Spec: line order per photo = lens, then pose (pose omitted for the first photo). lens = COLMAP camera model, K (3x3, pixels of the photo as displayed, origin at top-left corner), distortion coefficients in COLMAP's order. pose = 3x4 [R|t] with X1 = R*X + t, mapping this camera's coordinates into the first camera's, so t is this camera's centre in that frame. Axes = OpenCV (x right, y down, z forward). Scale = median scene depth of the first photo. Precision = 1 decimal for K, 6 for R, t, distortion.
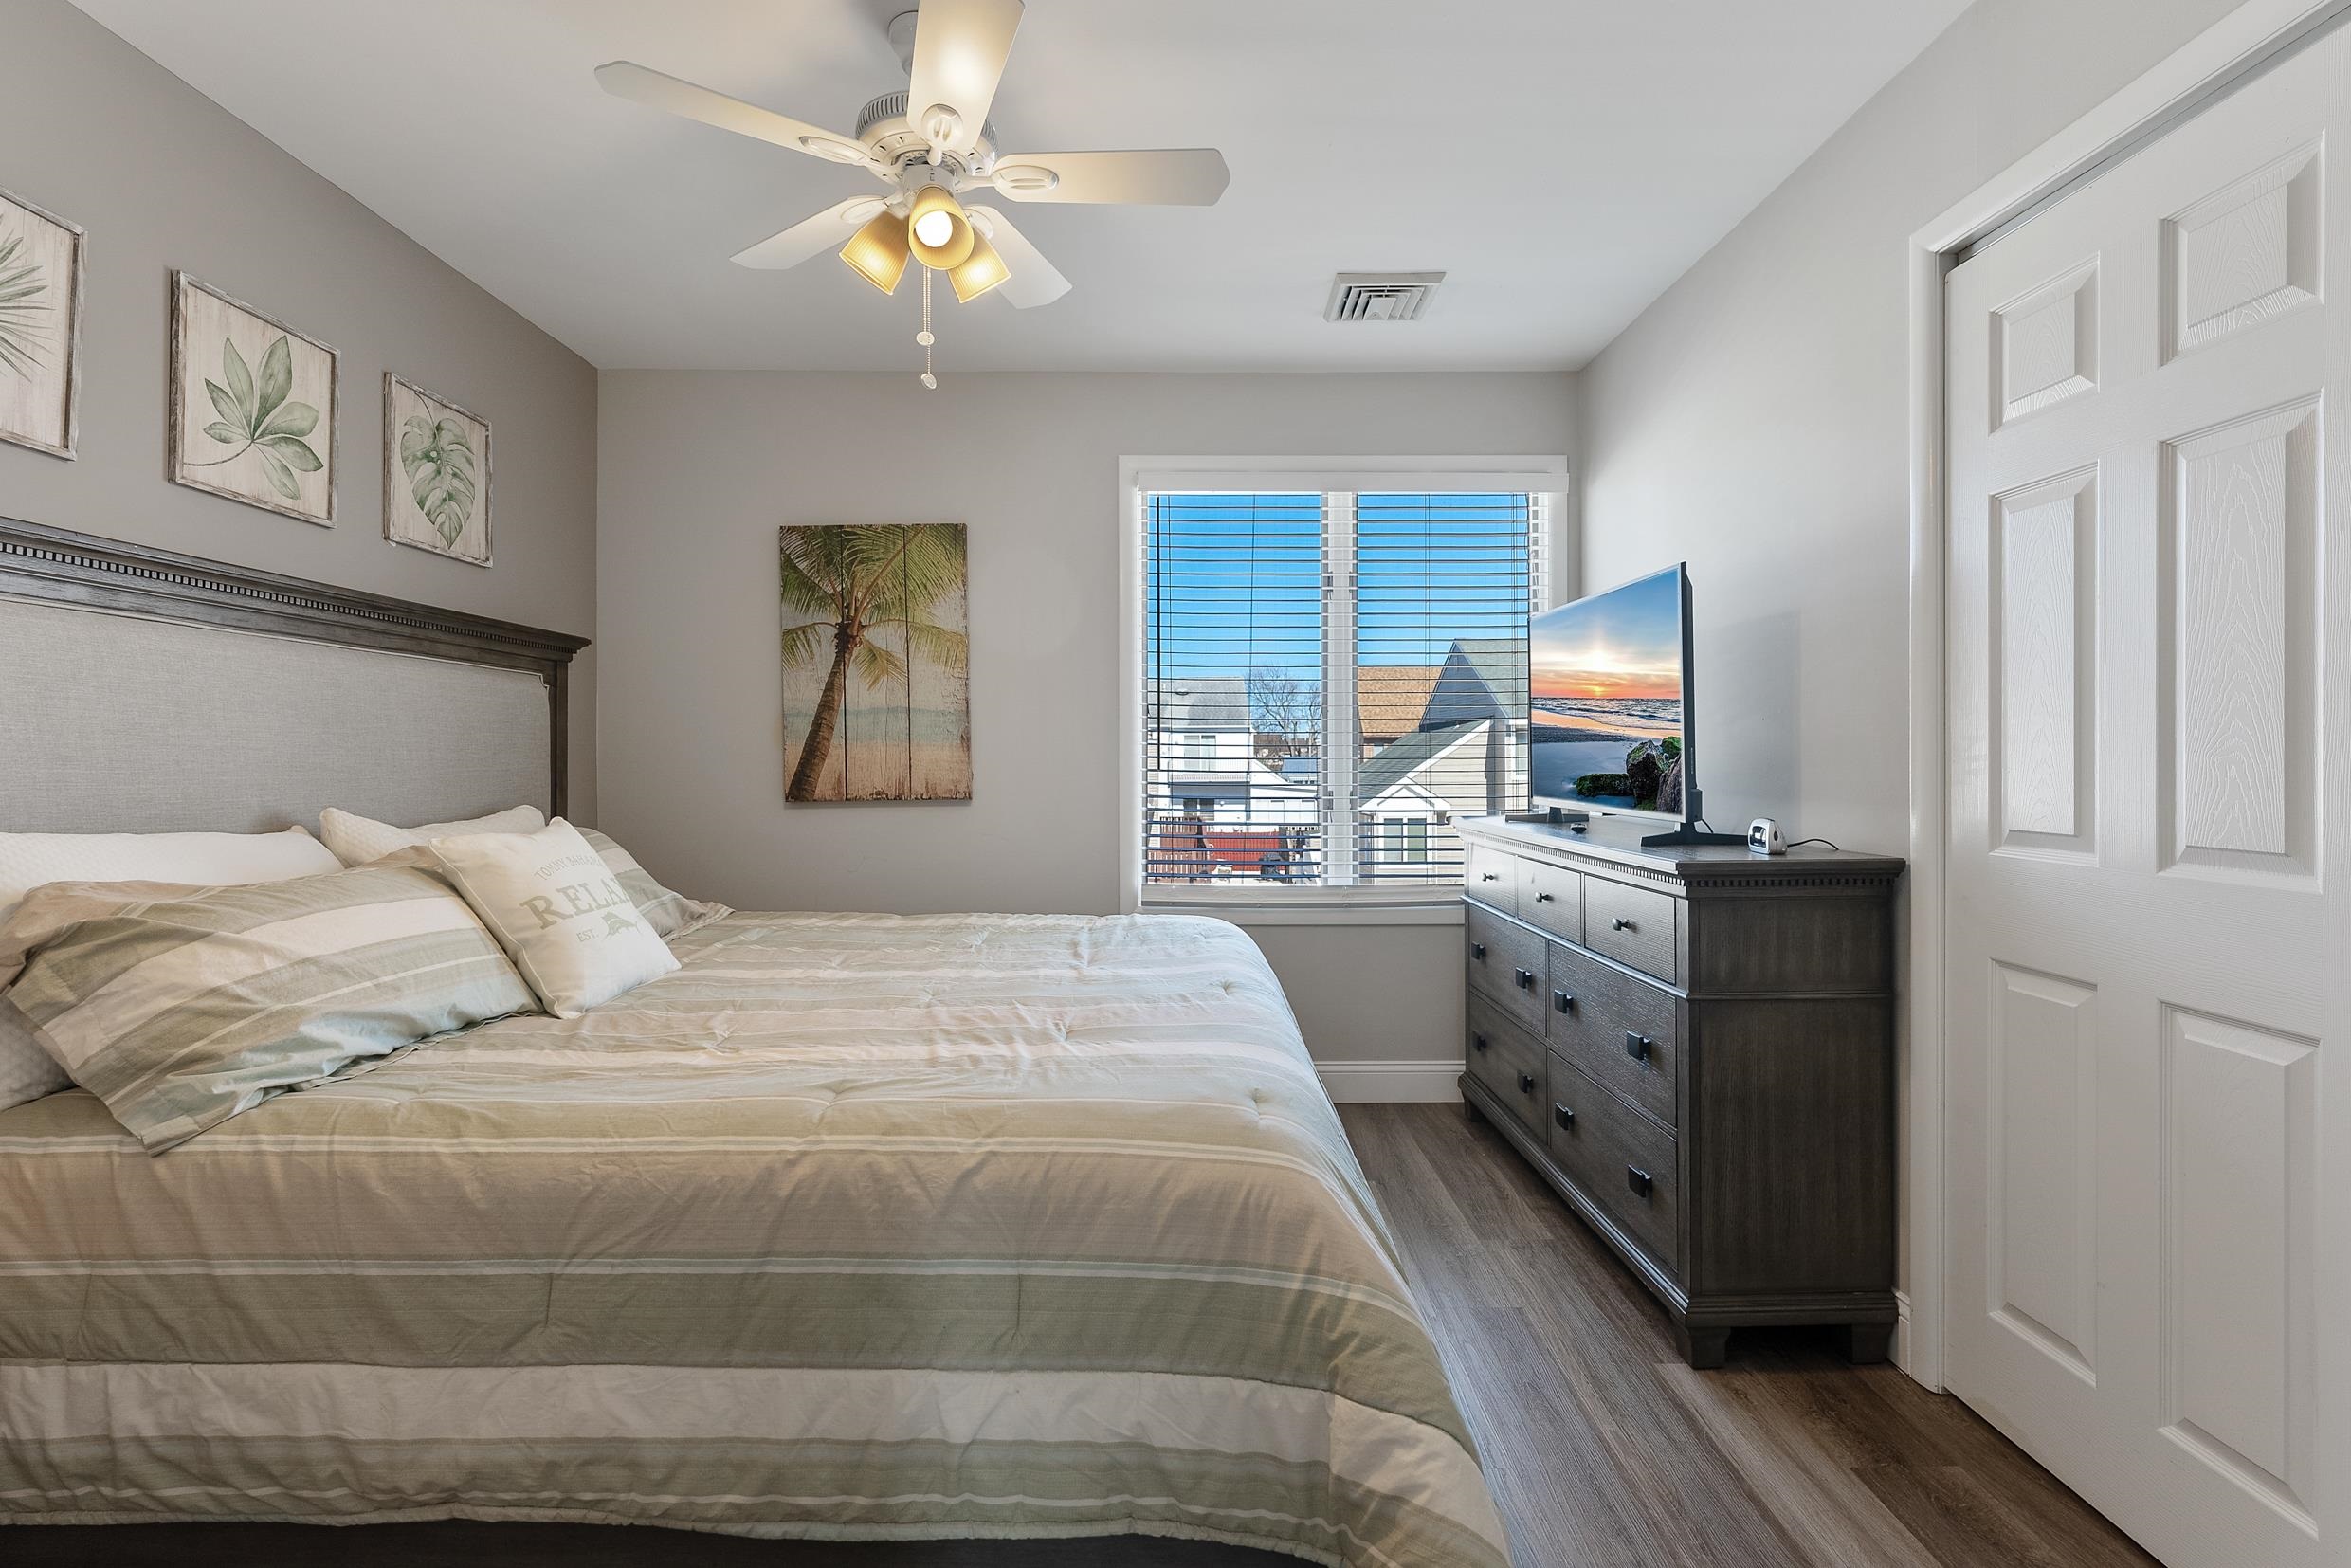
lens RADIAL K [[1068.6, 0, 1159.6], [0, 1068.6, 766.5], [0, 0, 1]] dist [-0.005383, 0.000559]
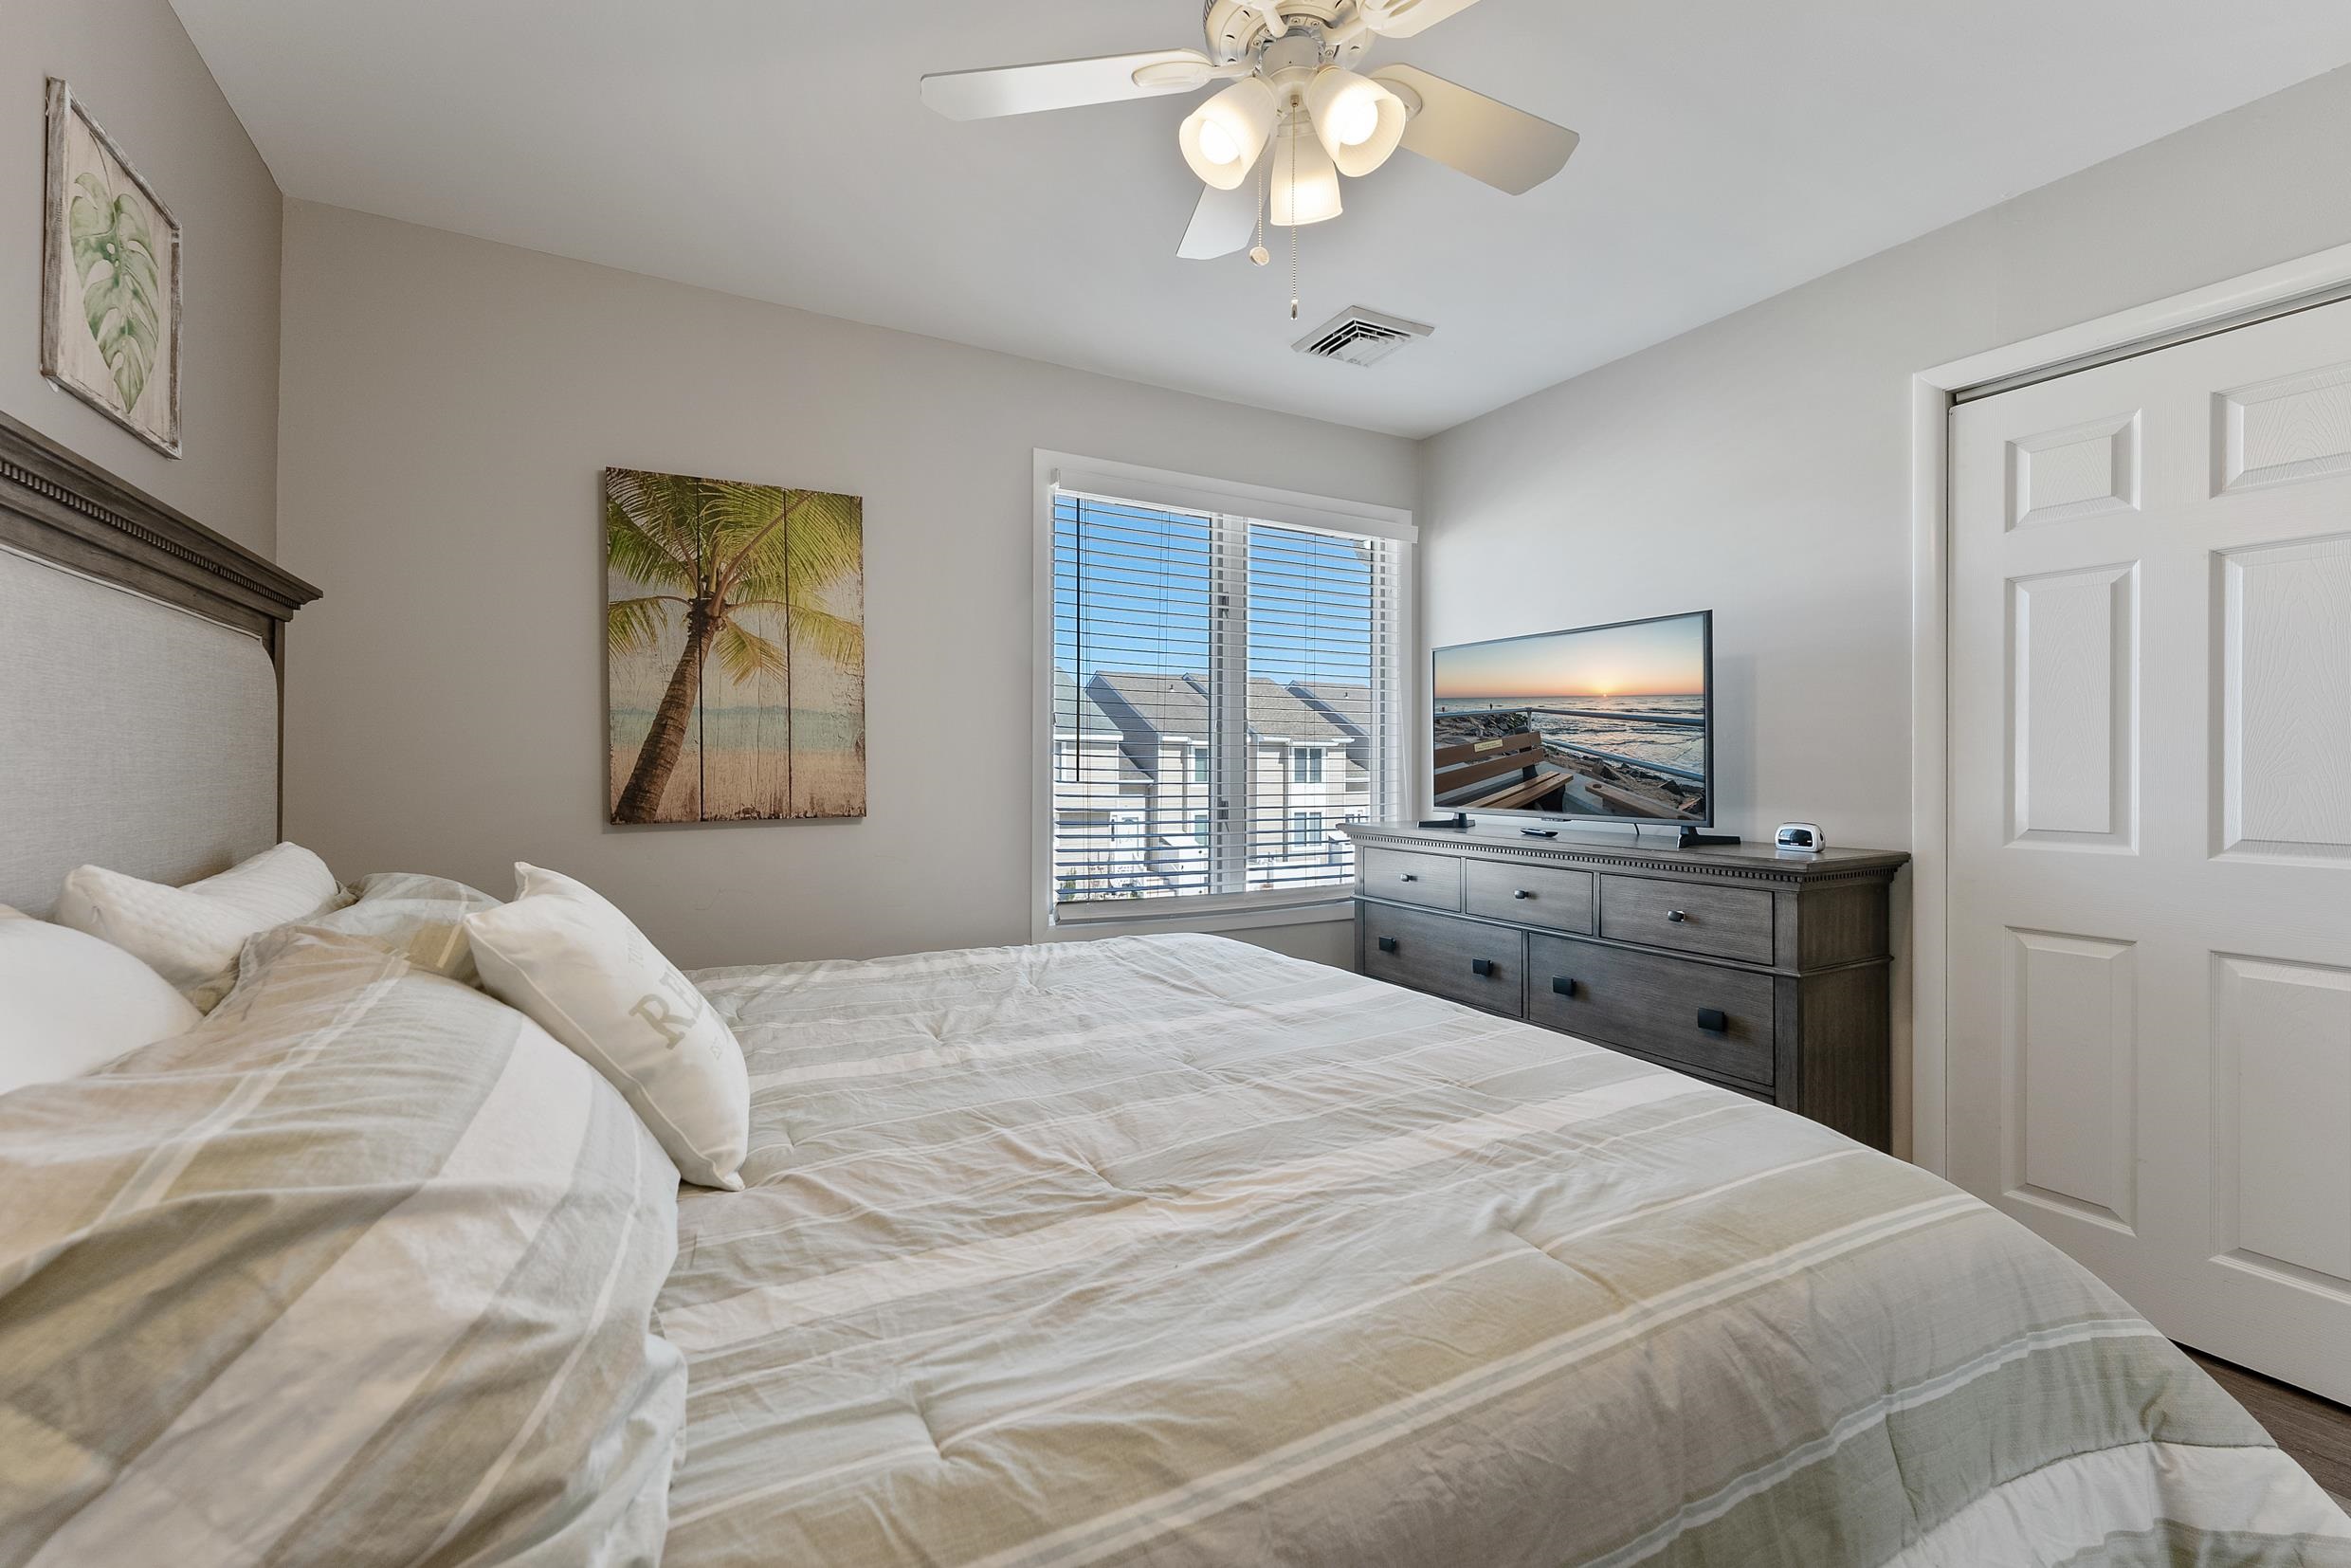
lens RADIAL K [[952.0, 0, 1238.2], [0, 952.0, 763.6], [0, 0, 1]] dist [0.000739, -0.000052]
pose [[0.880296, 0.006357, 0.474382, -0.535940], [-0.001058, 0.999934, -0.011435, -0.006531], [-0.474423, 0.009564, 0.880245, 0.347320]]
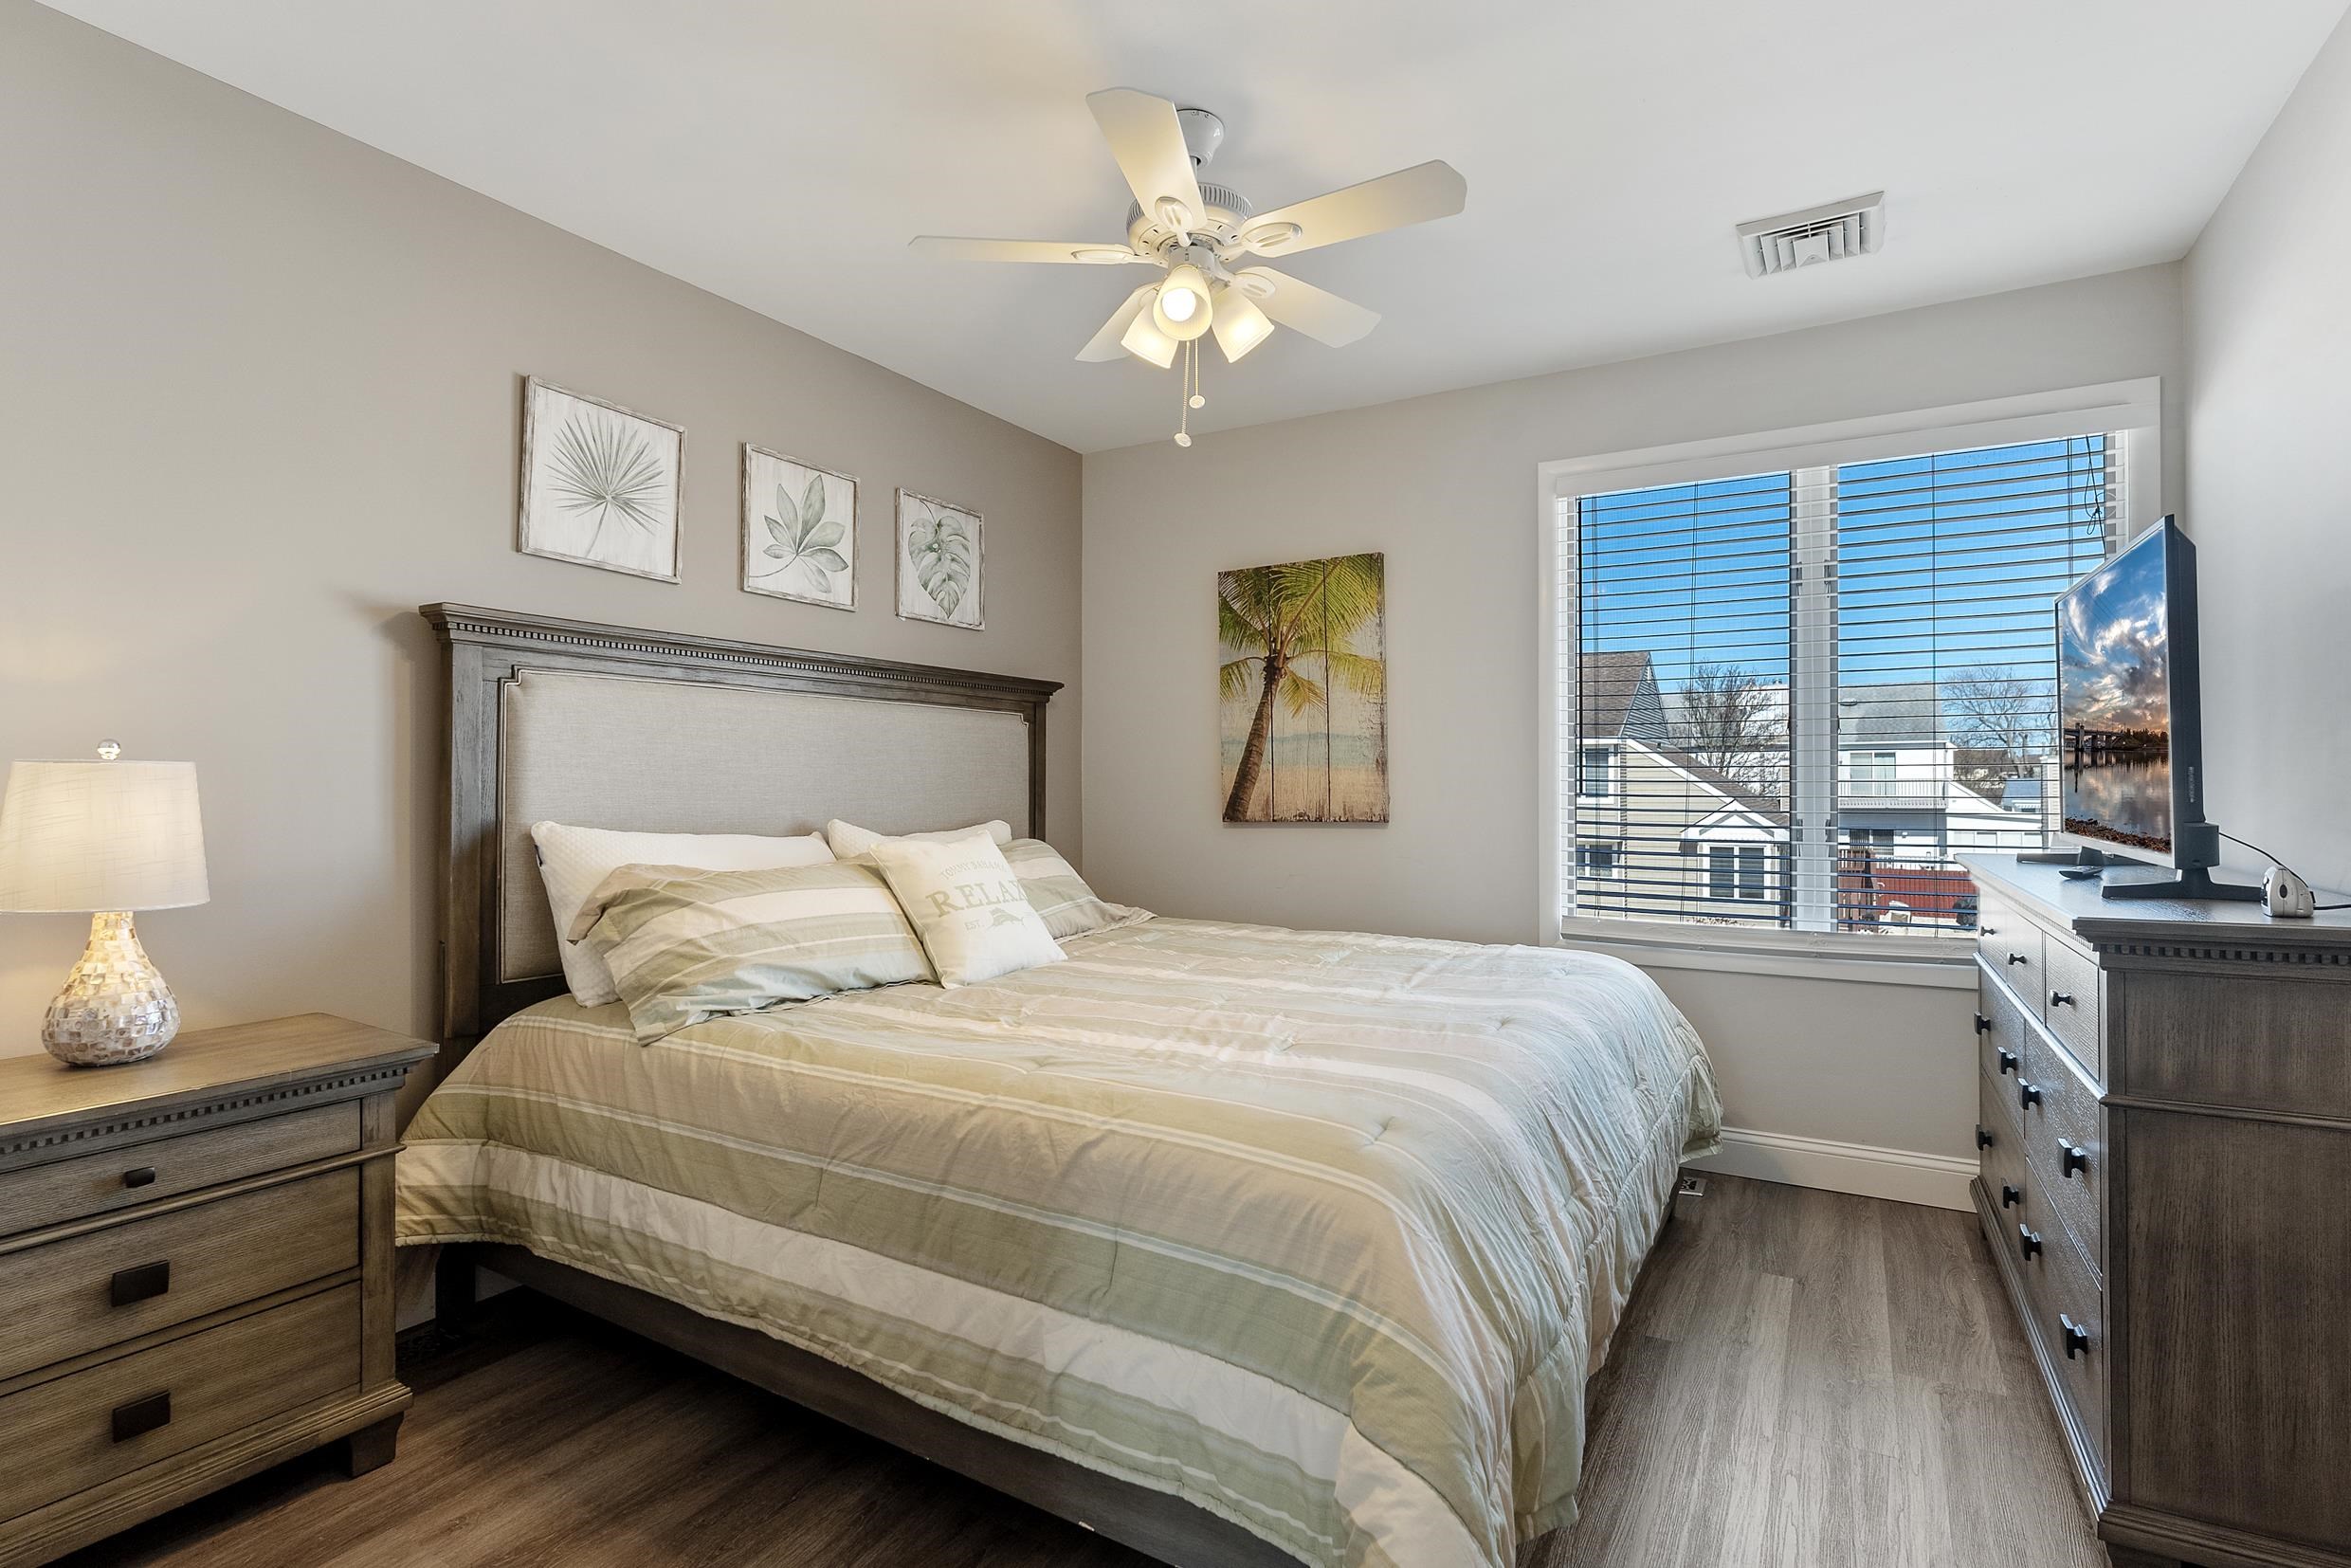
lens RADIAL K [[1068.6, 0, 1174.5], [0, 1068.6, 785.8], [0, 0, 1]] dist [-0.005383, 0.000559]
pose [[0.873076, 0.000456, -0.487584, 0.277283], [-0.002228, 0.999993, -0.003054, -0.000760], [0.487580, 0.003753, 0.873070, 0.025788]]
